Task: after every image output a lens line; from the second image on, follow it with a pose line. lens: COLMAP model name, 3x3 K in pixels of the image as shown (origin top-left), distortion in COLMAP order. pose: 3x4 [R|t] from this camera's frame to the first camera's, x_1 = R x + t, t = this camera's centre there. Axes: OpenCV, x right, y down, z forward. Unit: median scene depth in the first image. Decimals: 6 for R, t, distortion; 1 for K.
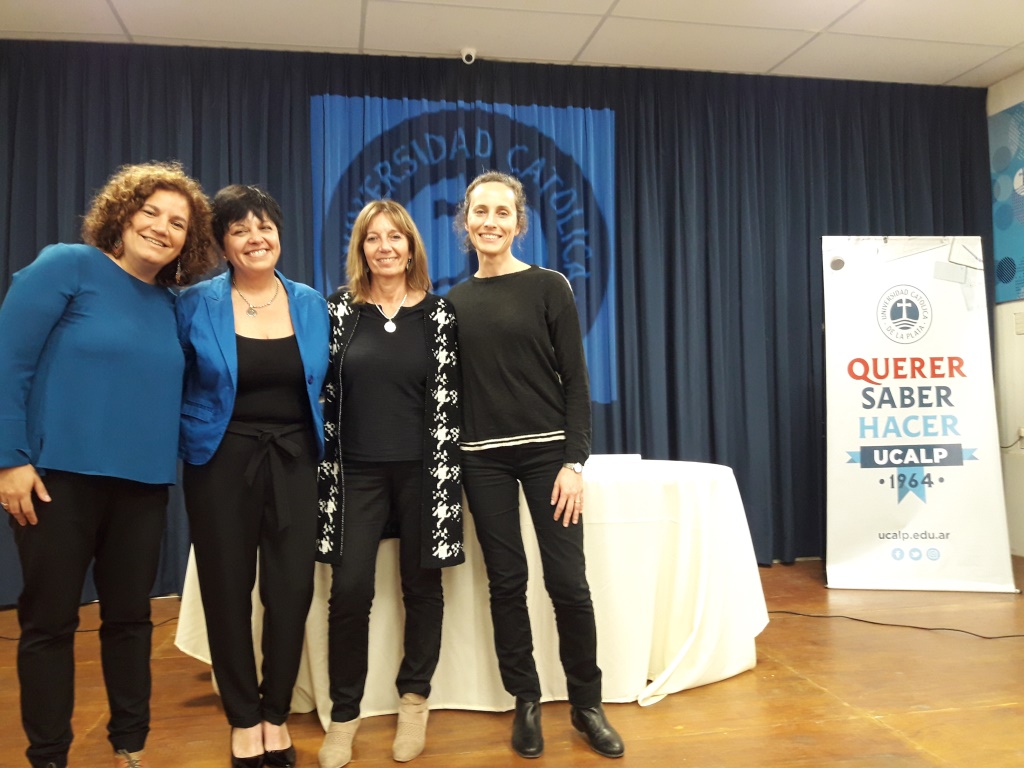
lens RADIAL K [[780.3, 0, 501.5], [0, 780.3, 394.8], [0, 0, 1]] dist [-0.019350, -0.027379]
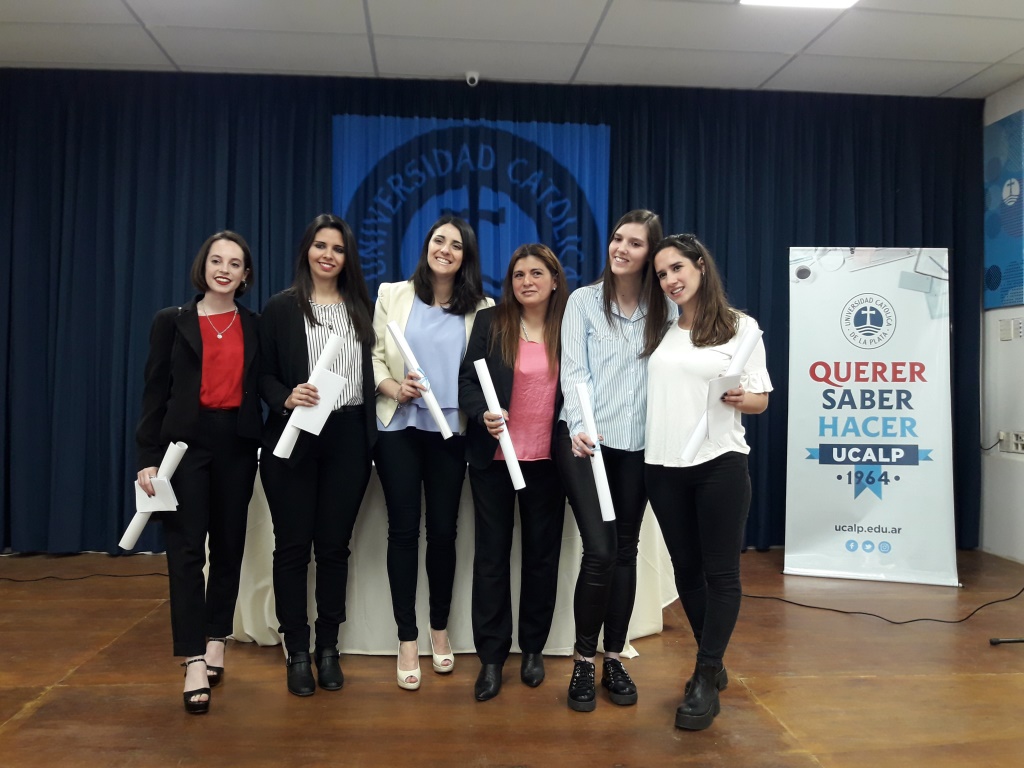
lens RADIAL K [[780.3, 0, 509.8], [0, 780.3, 391.6], [0, 0, 1]] dist [-0.019350, -0.027379]
pose [[0.995161, 0.027897, -0.094220, 0.125558], [-0.026083, 0.999451, 0.020429, -0.015377], [0.094738, -0.017872, 0.995342, -0.101315]]
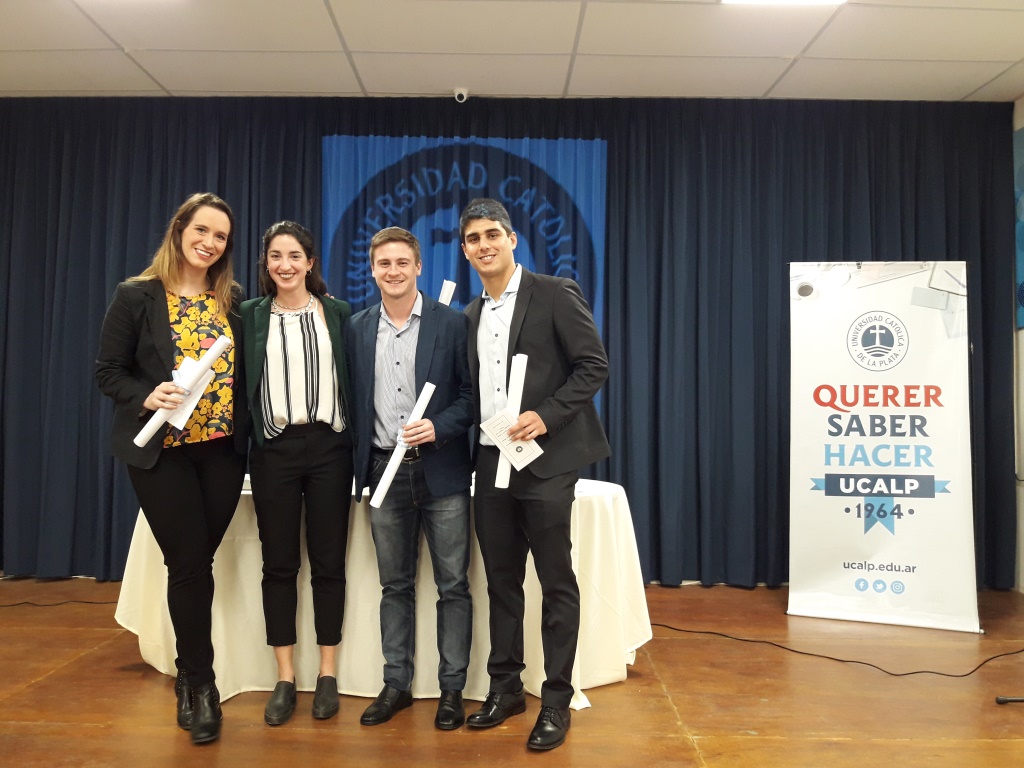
lens RADIAL K [[780.3, 0, 513.0], [0, 780.3, 391.9], [0, 0, 1]] dist [-0.019350, -0.027379]
pose [[0.985488, 0.024166, -0.168016, 0.216684], [-0.025701, 0.999645, -0.006968, -0.019572], [0.167788, 0.011186, 0.985760, -0.044900]]
